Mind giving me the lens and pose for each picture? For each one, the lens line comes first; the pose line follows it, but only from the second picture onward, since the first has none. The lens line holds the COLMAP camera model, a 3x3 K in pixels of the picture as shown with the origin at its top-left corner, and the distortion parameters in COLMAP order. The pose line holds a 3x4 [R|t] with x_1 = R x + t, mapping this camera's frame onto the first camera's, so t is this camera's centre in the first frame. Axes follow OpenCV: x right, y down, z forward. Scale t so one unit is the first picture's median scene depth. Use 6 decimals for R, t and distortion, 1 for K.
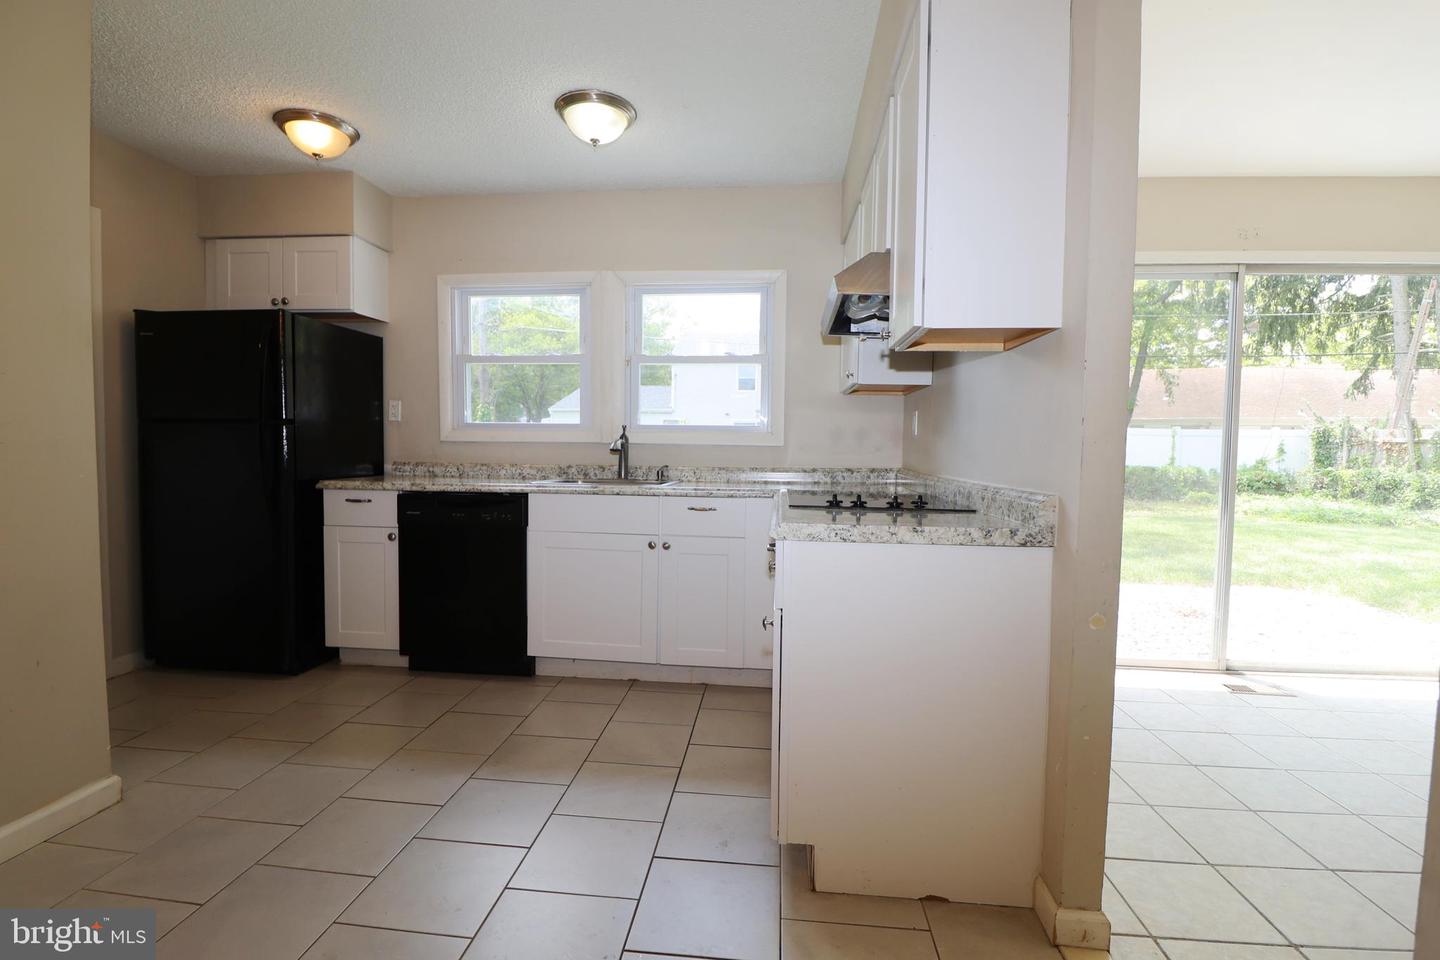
lens RADIAL K [[661.3, 0, 716.5], [0, 661.3, 479.9], [0, 0, 1]] dist [-0.015604, -0.005832]
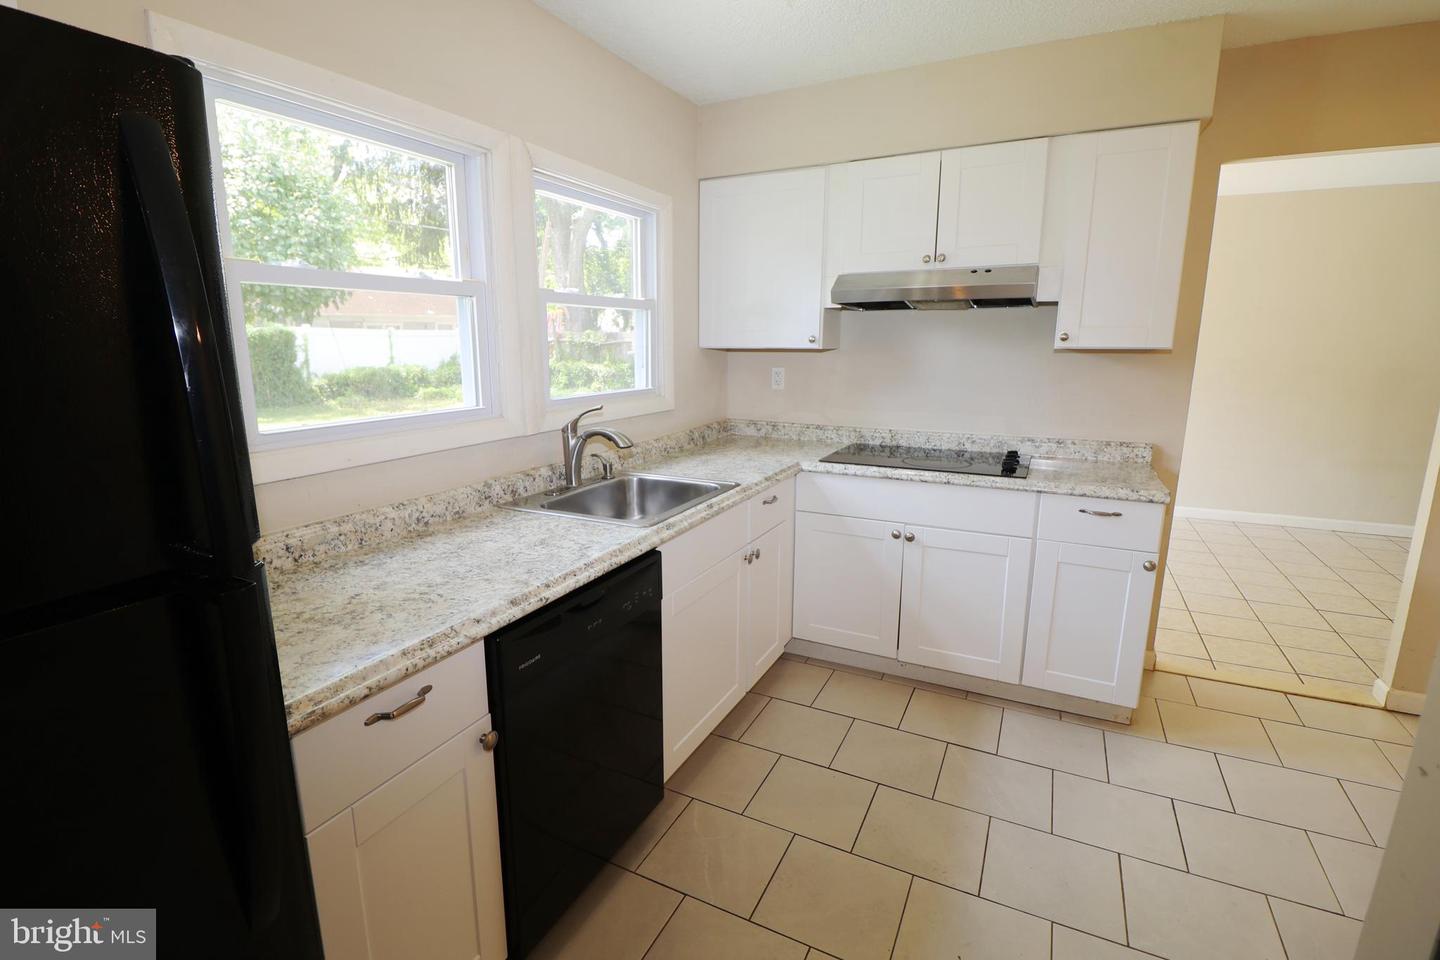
lens RADIAL K [[661.3, 0, 715.8], [0, 661.3, 477.5], [0, 0, 1]] dist [-0.015604, -0.005832]
pose [[0.364069, -0.201559, 0.909301, -0.859119], [0.052584, 0.979193, 0.195998, -0.163294], [-0.929887, -0.023542, 0.367092, 0.780993]]
